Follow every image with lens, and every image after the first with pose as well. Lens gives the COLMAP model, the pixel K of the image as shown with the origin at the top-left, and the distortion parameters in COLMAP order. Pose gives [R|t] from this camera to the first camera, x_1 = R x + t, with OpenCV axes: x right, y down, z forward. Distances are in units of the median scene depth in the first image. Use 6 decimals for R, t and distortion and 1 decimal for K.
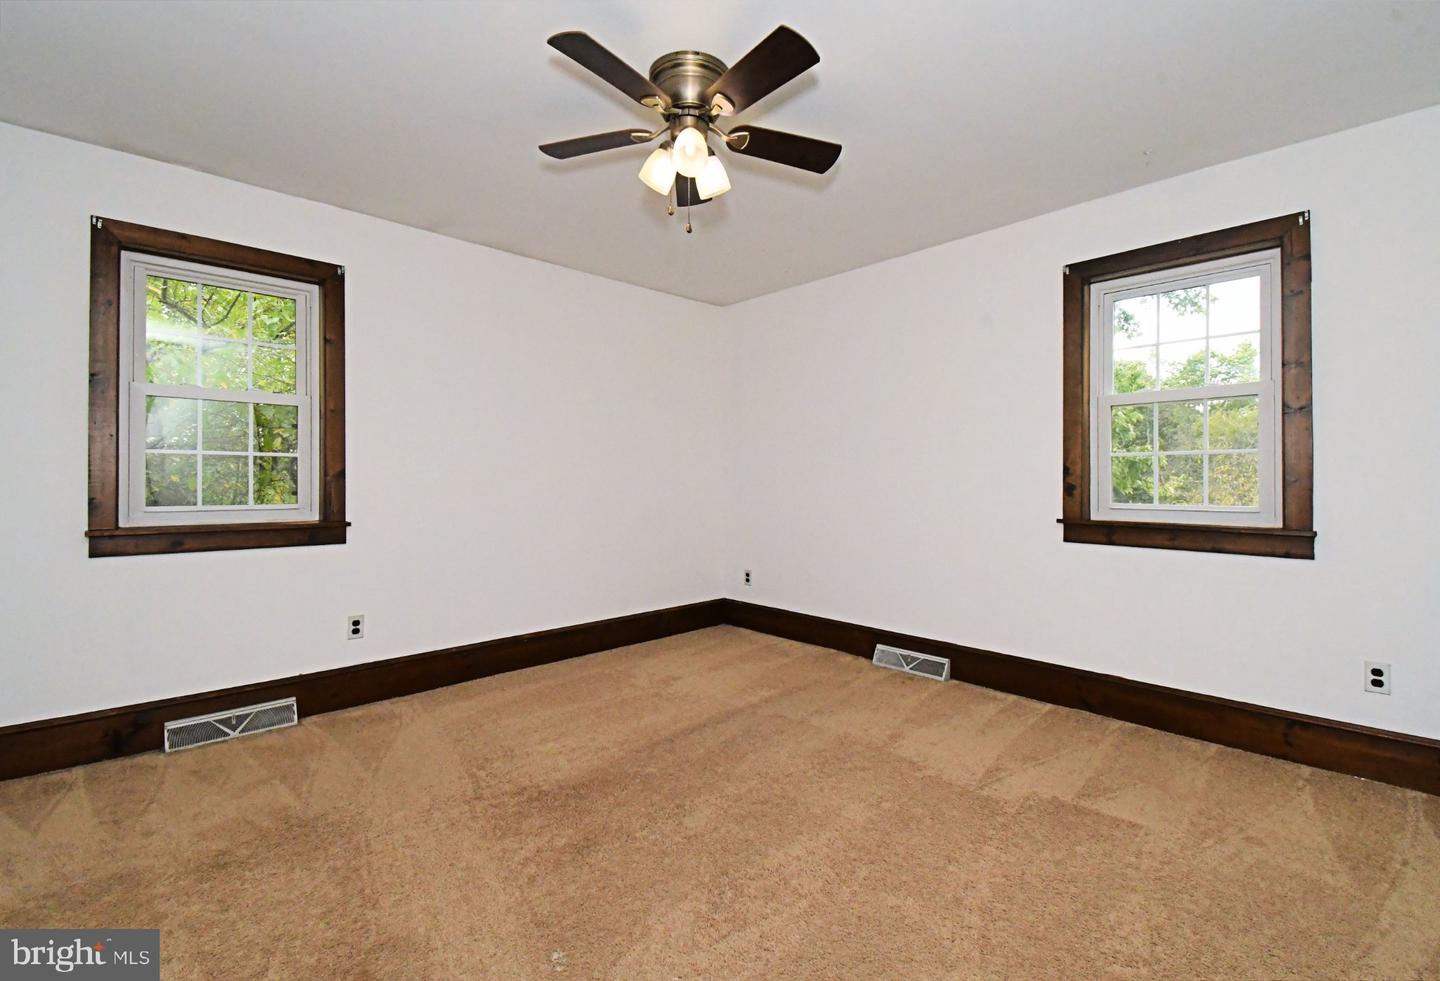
lens RADIAL K [[621.8, 0, 724.4], [0, 621.8, 466.1], [0, 0, 1]] dist [-0.000722, -0.000146]
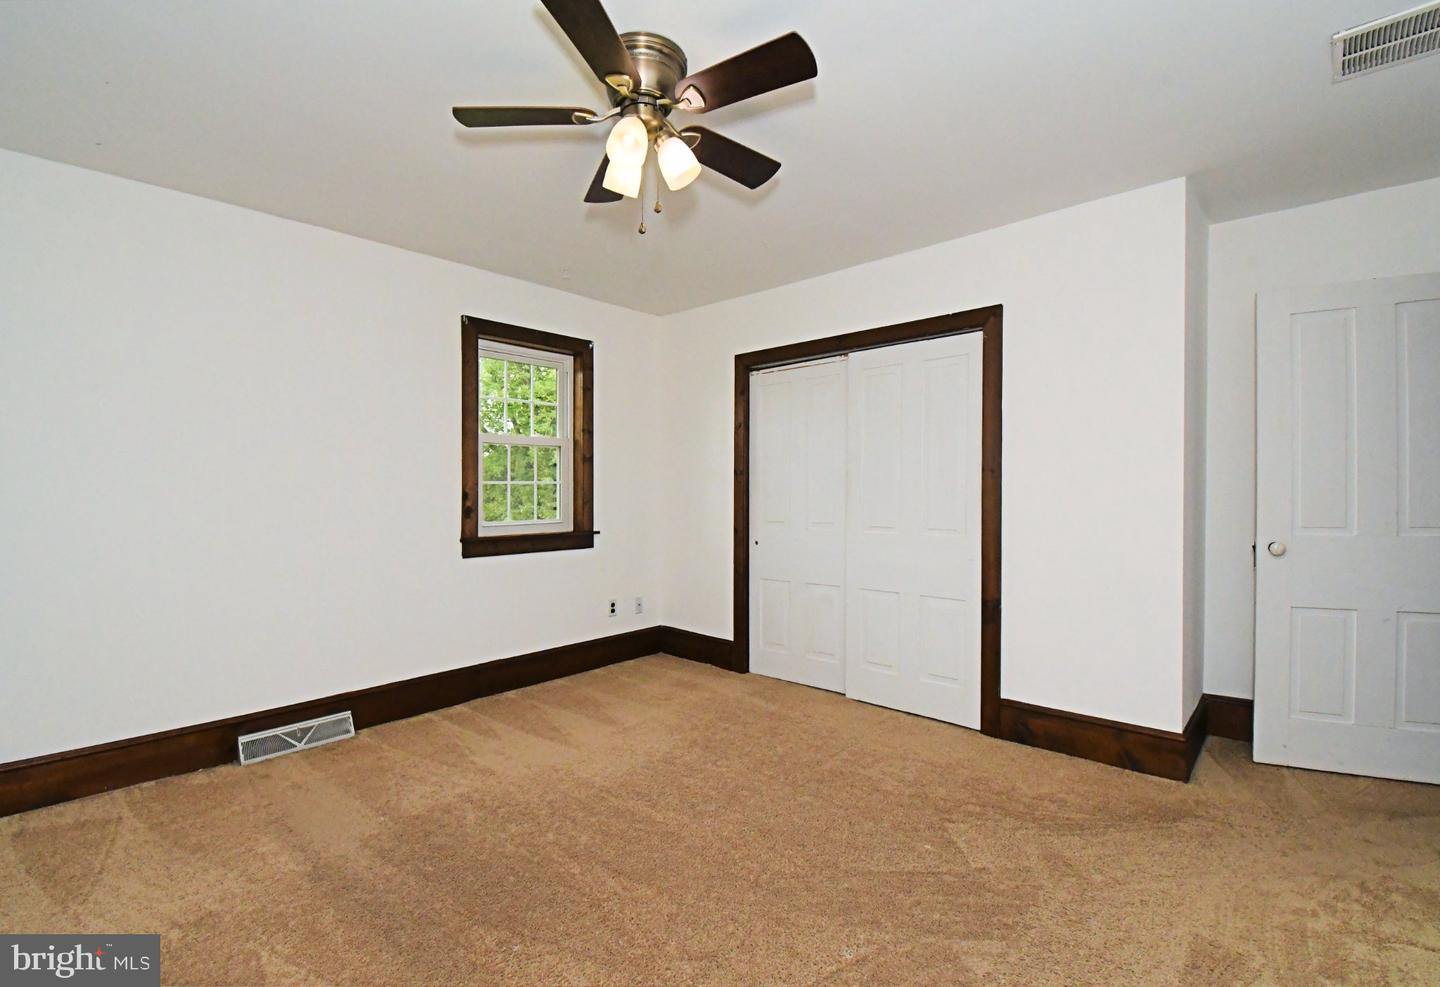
lens RADIAL K [[624.2, 0, 696.0], [0, 624.2, 500.1], [0, 0, 1]] dist [-0.036973, -0.000056]
pose [[-0.054246, -0.001346, 0.998527, -0.640571], [-0.000607, 0.999999, 0.001315, 0.014773], [-0.998527, -0.000535, -0.054246, 0.677069]]
